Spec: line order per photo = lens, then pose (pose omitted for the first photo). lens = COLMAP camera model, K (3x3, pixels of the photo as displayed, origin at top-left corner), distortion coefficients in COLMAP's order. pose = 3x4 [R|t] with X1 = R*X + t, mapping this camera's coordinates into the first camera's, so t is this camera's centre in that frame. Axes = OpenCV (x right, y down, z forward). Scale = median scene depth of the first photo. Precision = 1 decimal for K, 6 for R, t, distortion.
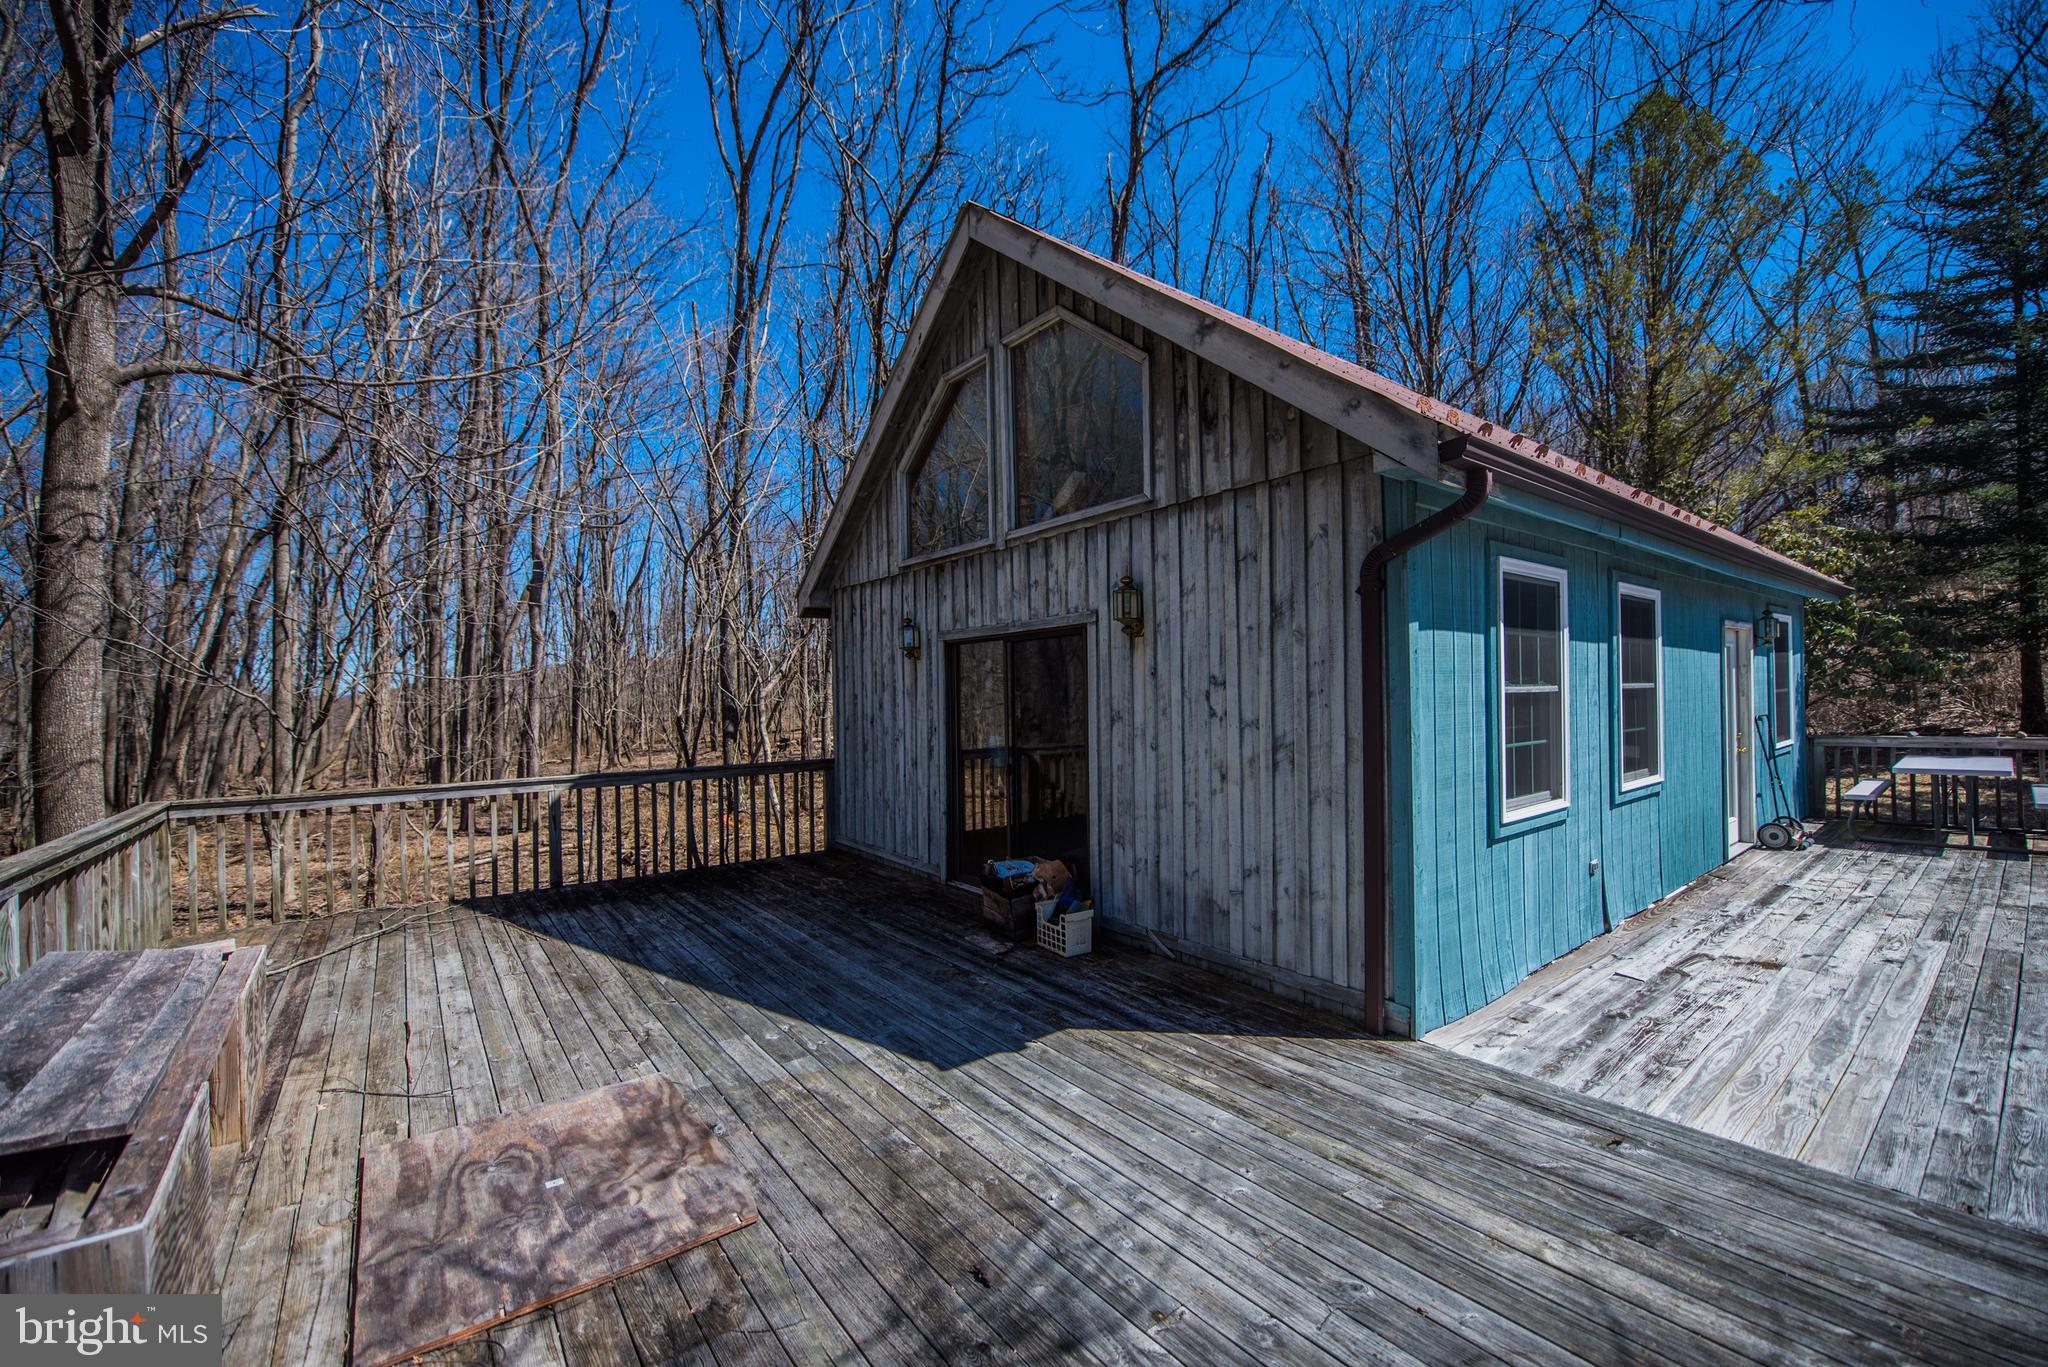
lens RADIAL K [[814.3, 0, 1018.9], [0, 814.3, 683.6], [0, 0, 1]] dist [-0.012847, -0.003215]
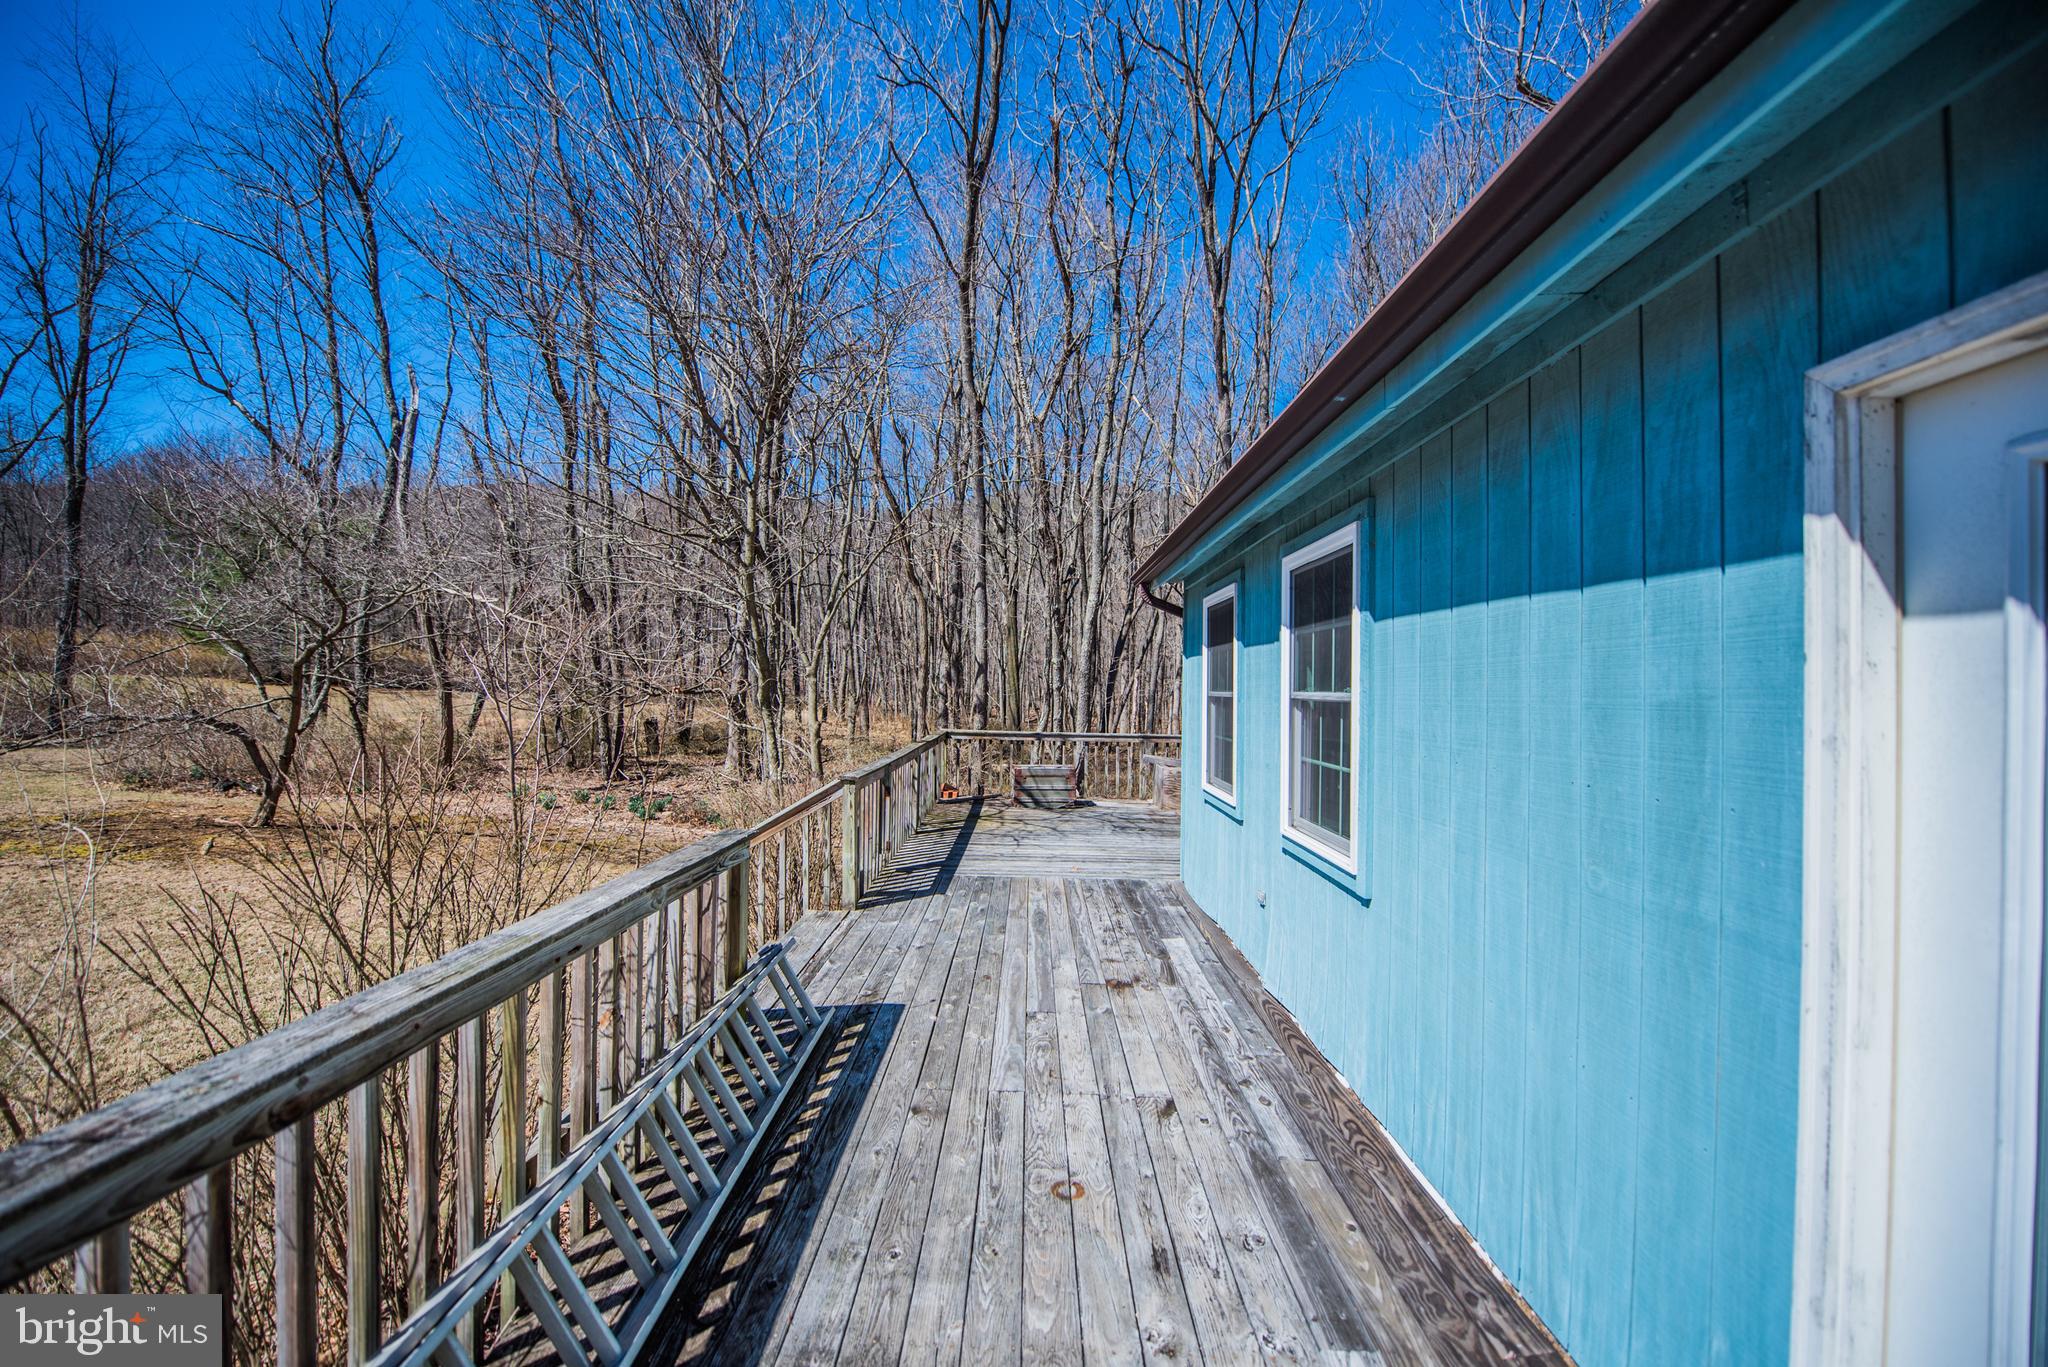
lens RADIAL K [[814.3, 0, 1018.9], [0, 814.3, 683.6], [0, 0, 1]] dist [-0.012847, -0.003215]
pose [[-0.618441, 0.030993, -0.785220, 1.544489], [0.052791, 0.998603, -0.002163, -0.020967], [0.784056, -0.042790, -0.619213, 1.334097]]
